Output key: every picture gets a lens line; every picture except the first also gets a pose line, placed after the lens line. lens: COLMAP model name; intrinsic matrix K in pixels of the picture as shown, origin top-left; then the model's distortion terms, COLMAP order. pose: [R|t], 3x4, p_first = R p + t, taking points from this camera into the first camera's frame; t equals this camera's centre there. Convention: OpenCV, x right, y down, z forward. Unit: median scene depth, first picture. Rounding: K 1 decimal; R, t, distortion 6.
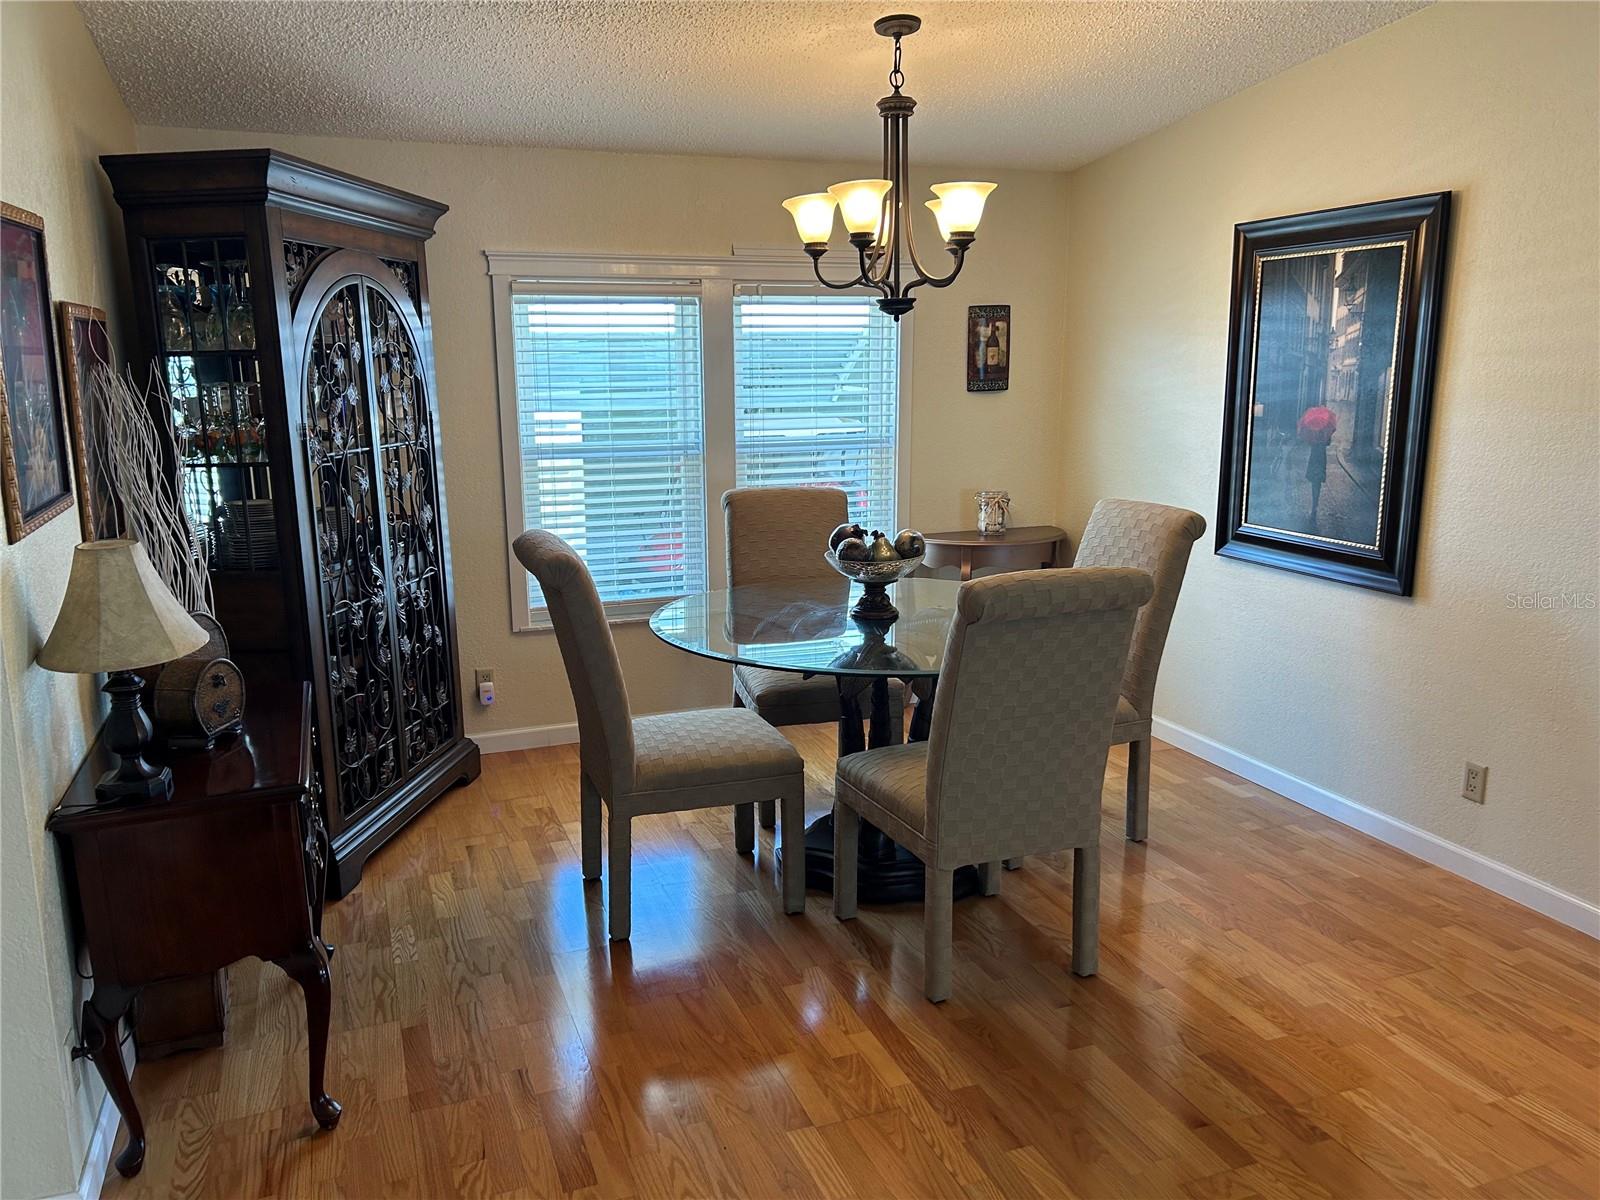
lens RADIAL K [[1209.7, 0, 797.6], [0, 1209.7, 607.9], [0, 0, 1]] dist [0.074421, -0.110462]
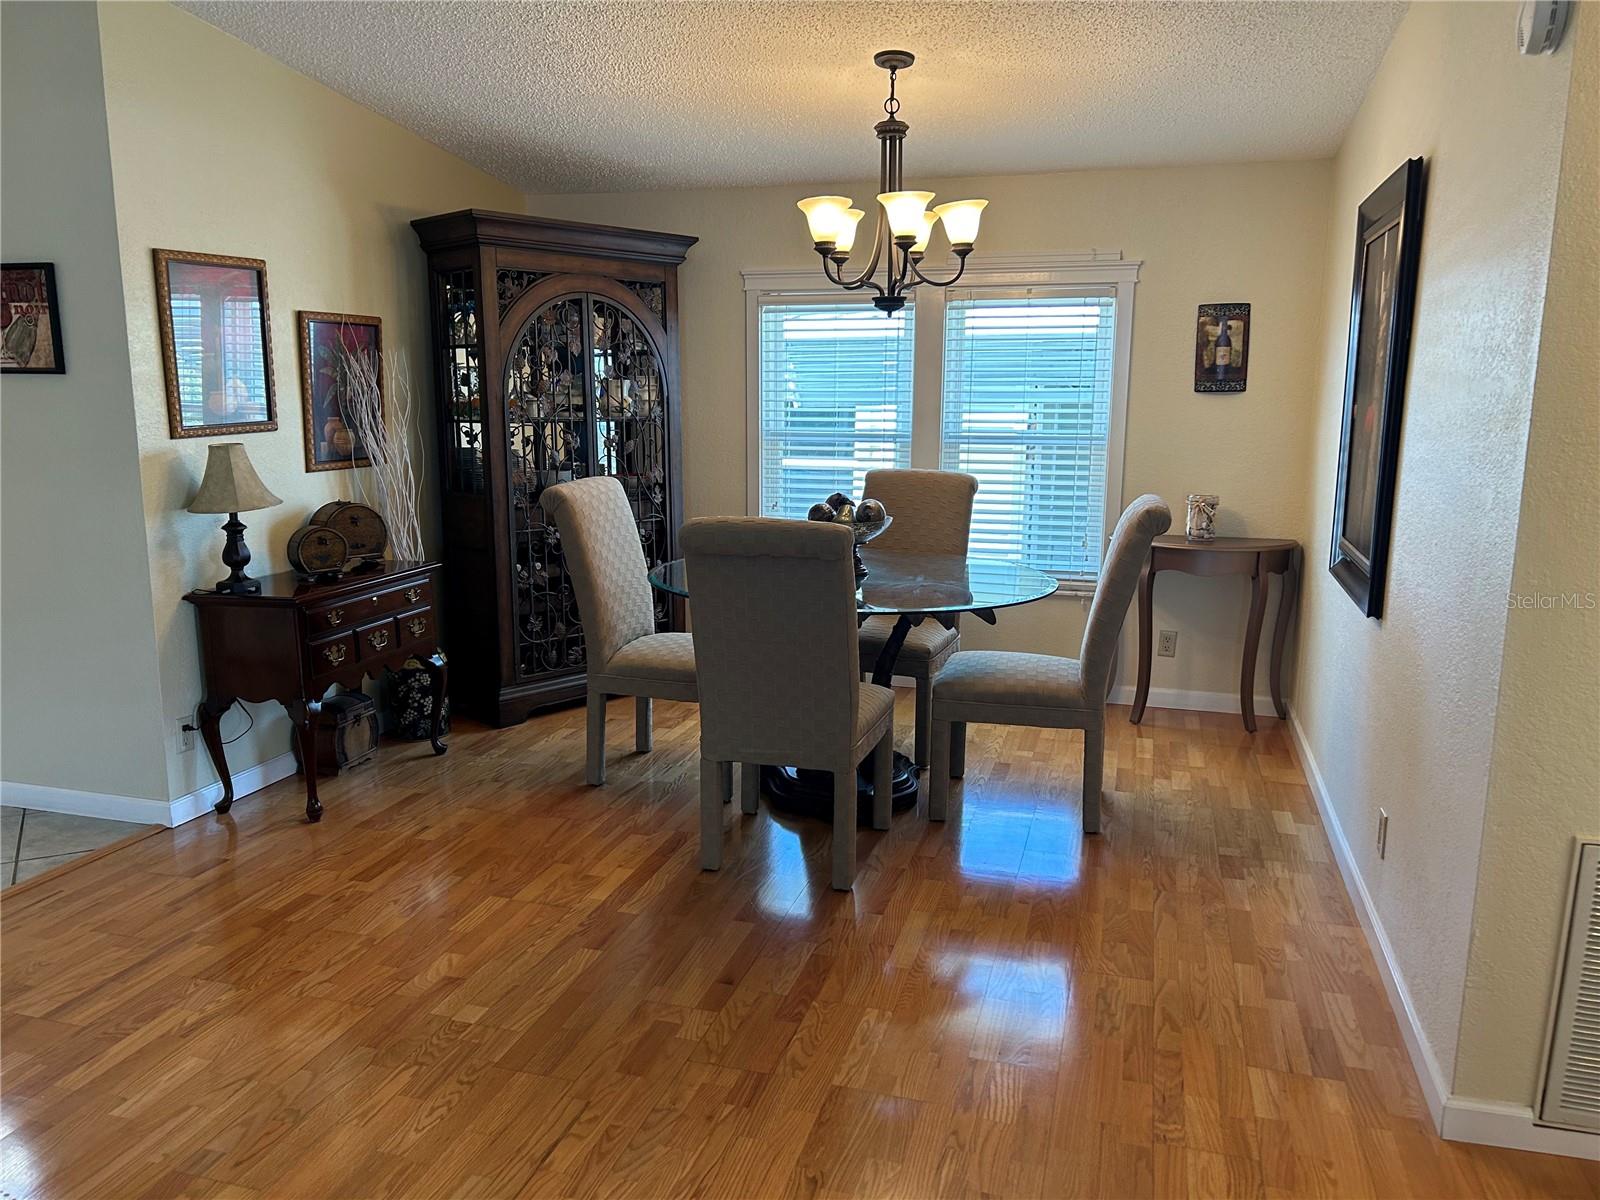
lens RADIAL K [[1209.7, 0, 797.6], [0, 1209.7, 607.9], [0, 0, 1]] dist [0.074421, -0.110462]
pose [[0.798368, 0.121196, -0.589848, 0.711812], [-0.132691, 0.990867, 0.023994, 0.018042], [0.587369, 0.059111, 0.807158, 0.047750]]
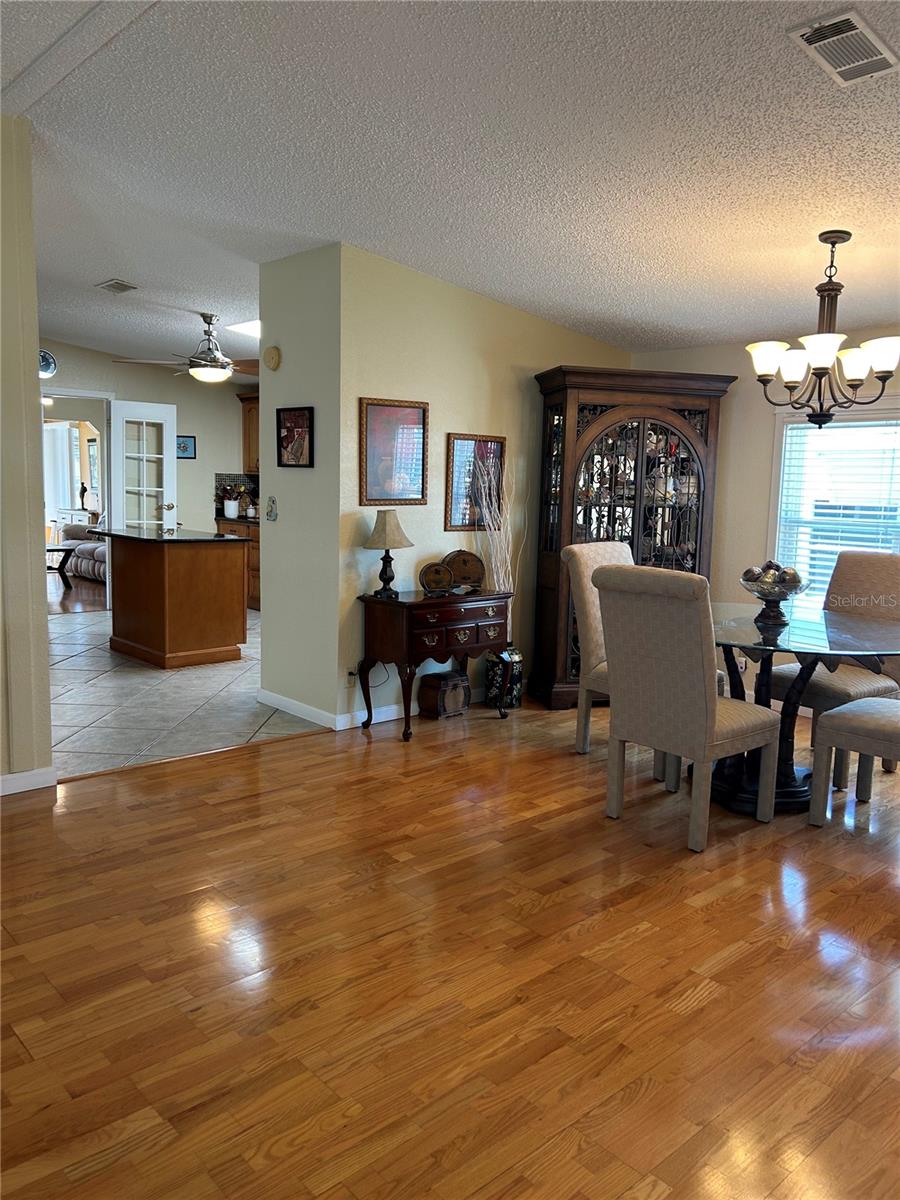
lens RADIAL K [[907.3, 0, 451.9], [0, 907.3, 590.5], [0, 0, 1]] dist [0.074421, -0.110462]
pose [[0.362790, 0.126718, -0.923215, 0.964798], [-0.216939, 0.974976, 0.048573, -0.001820], [0.906268, 0.182659, 0.381202, 0.205689]]
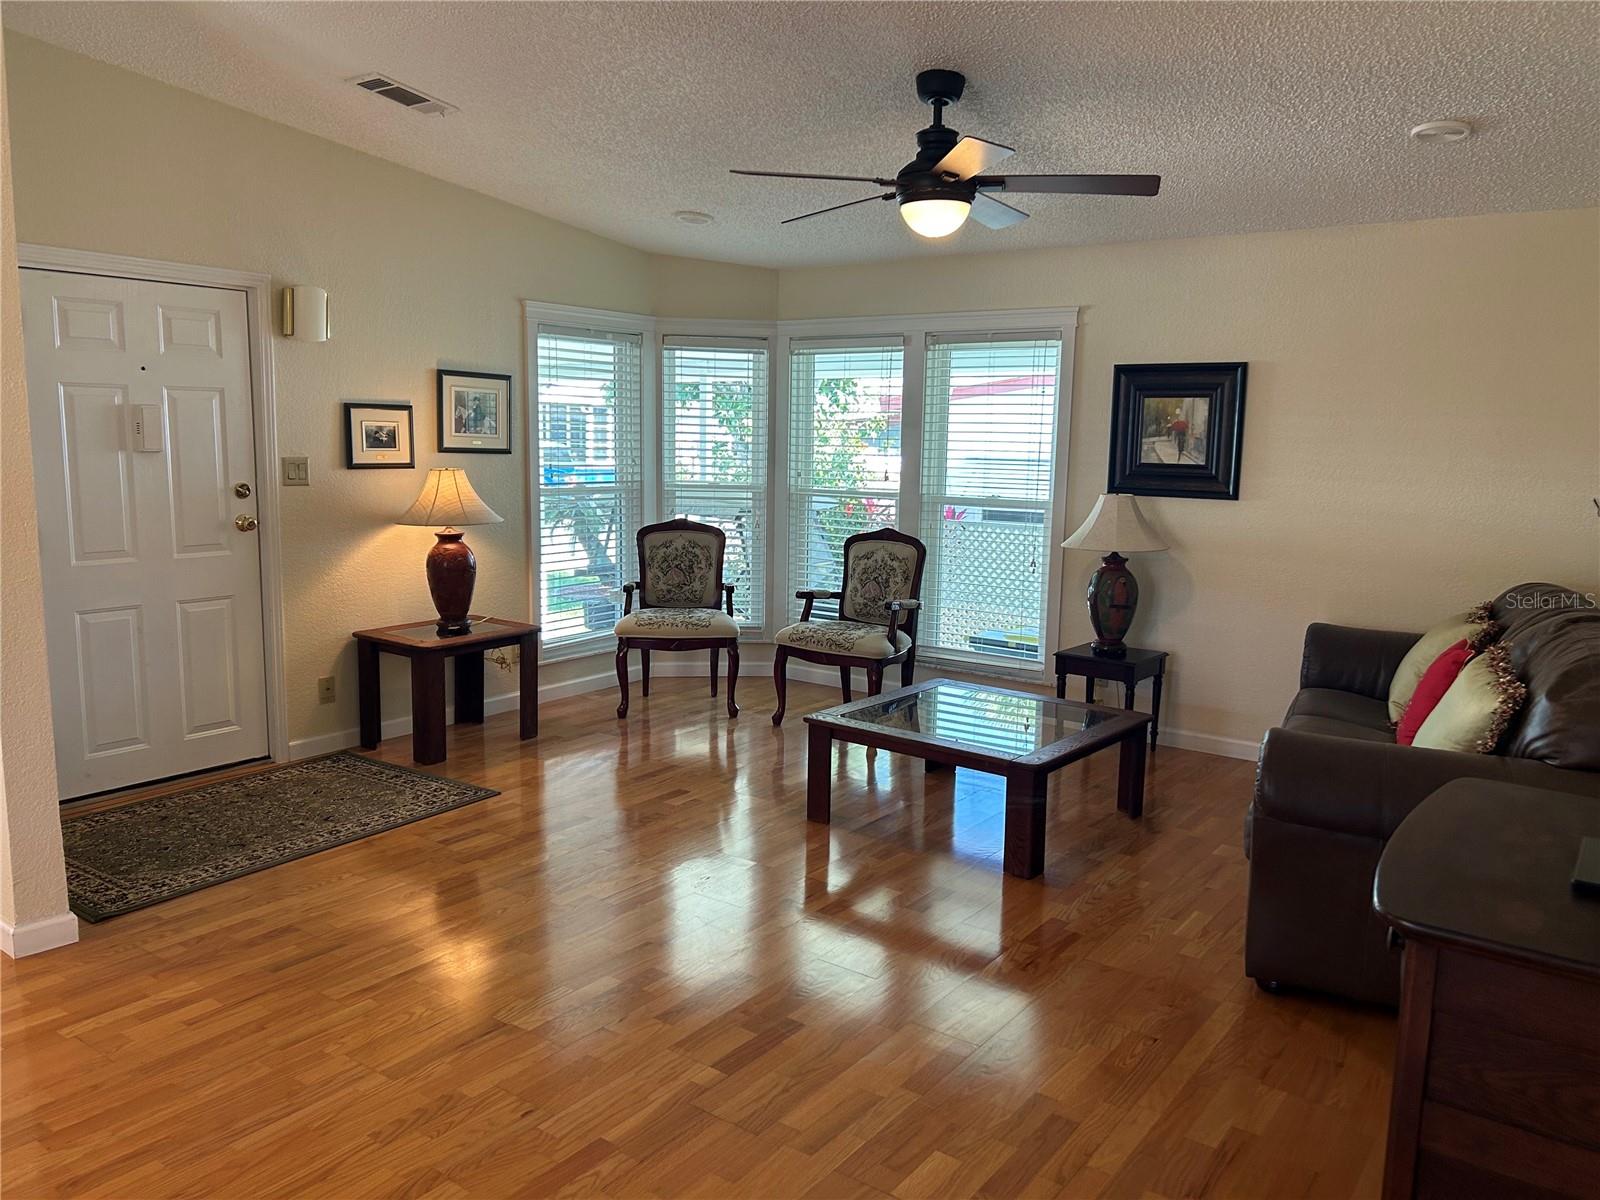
lens RADIAL K [[1209.7, 0, 797.6], [0, 1209.7, 607.9], [0, 0, 1]] dist [0.074421, -0.110462]
pose [[-0.536890, -0.129385, 0.833672, -0.322194], [0.154669, 0.956326, 0.248029, -0.074252], [-0.829353, 0.262107, -0.493430, 0.490817]]
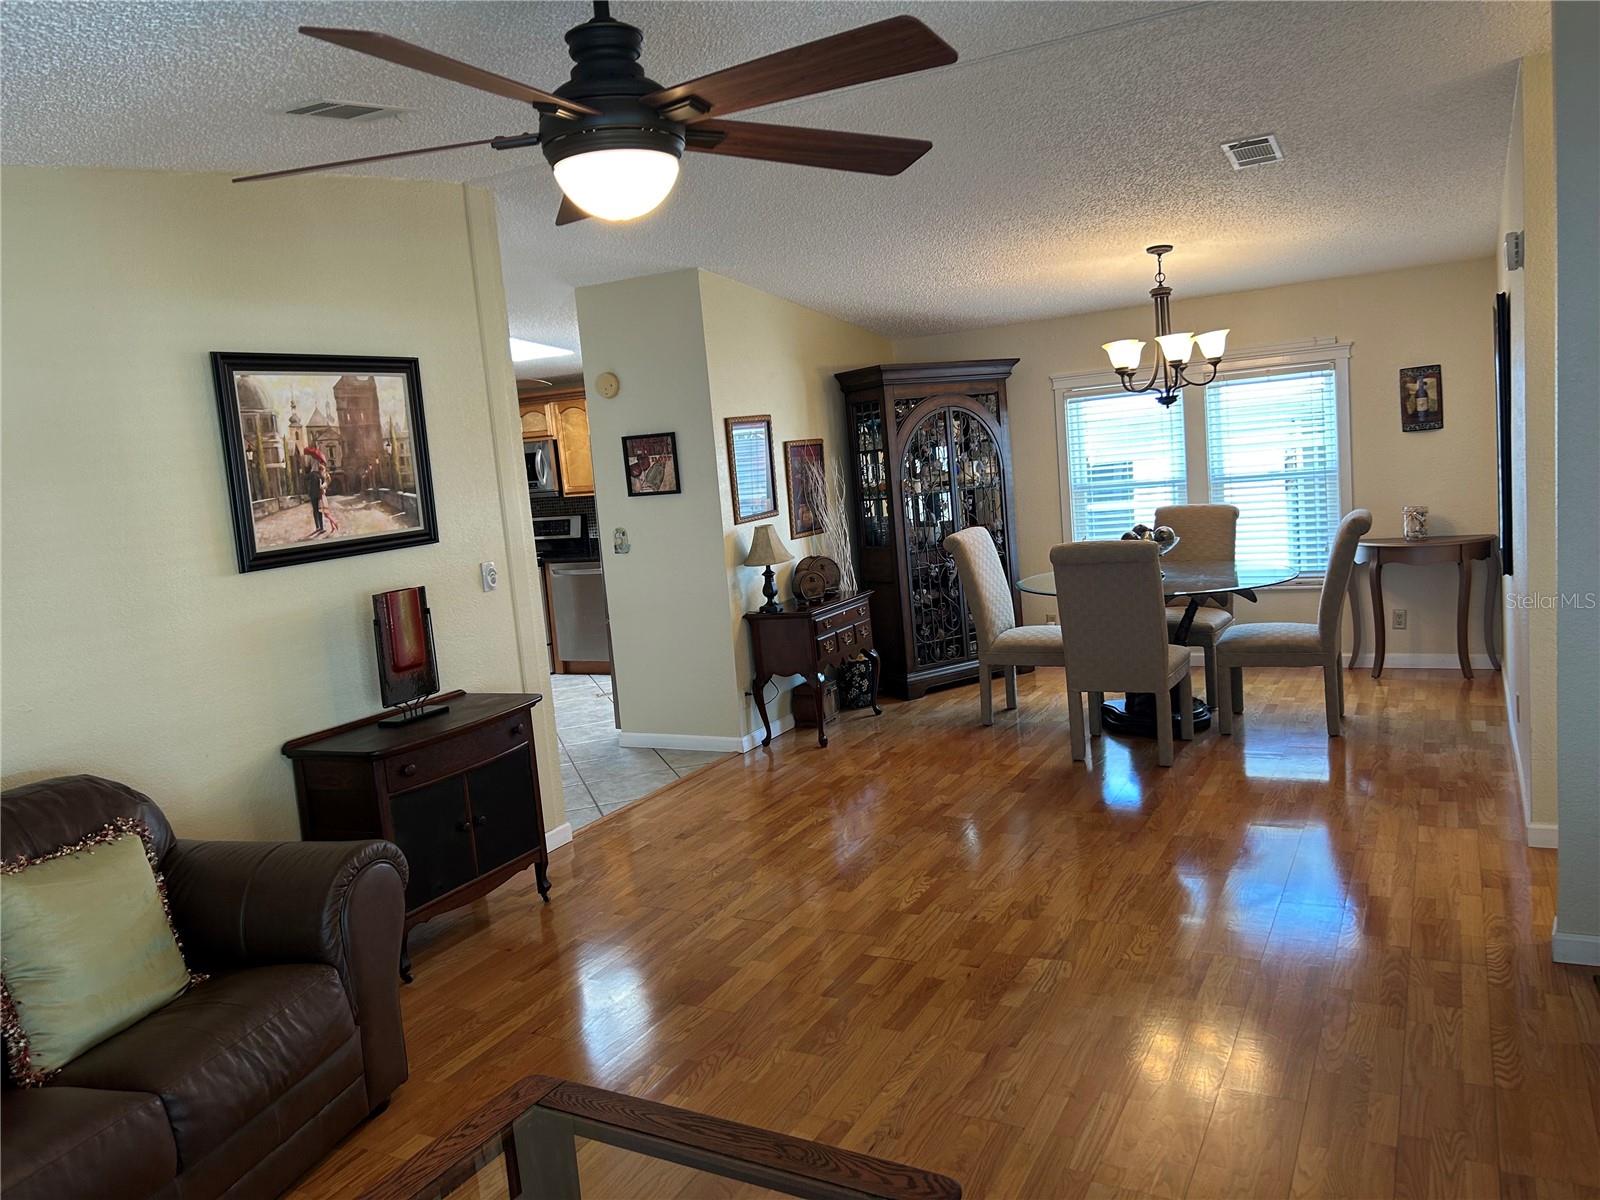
lens RADIAL K [[1209.6, 0, 758.2], [0, 1209.6, 595.3], [0, 0, 1]] dist [0.065283, -0.149744]
pose [[0.636679, 0.040154, -0.770082, 1.059916], [-0.071398, 0.997423, -0.007021, 0.086618], [0.767816, 0.059453, 0.637906, -0.551524]]
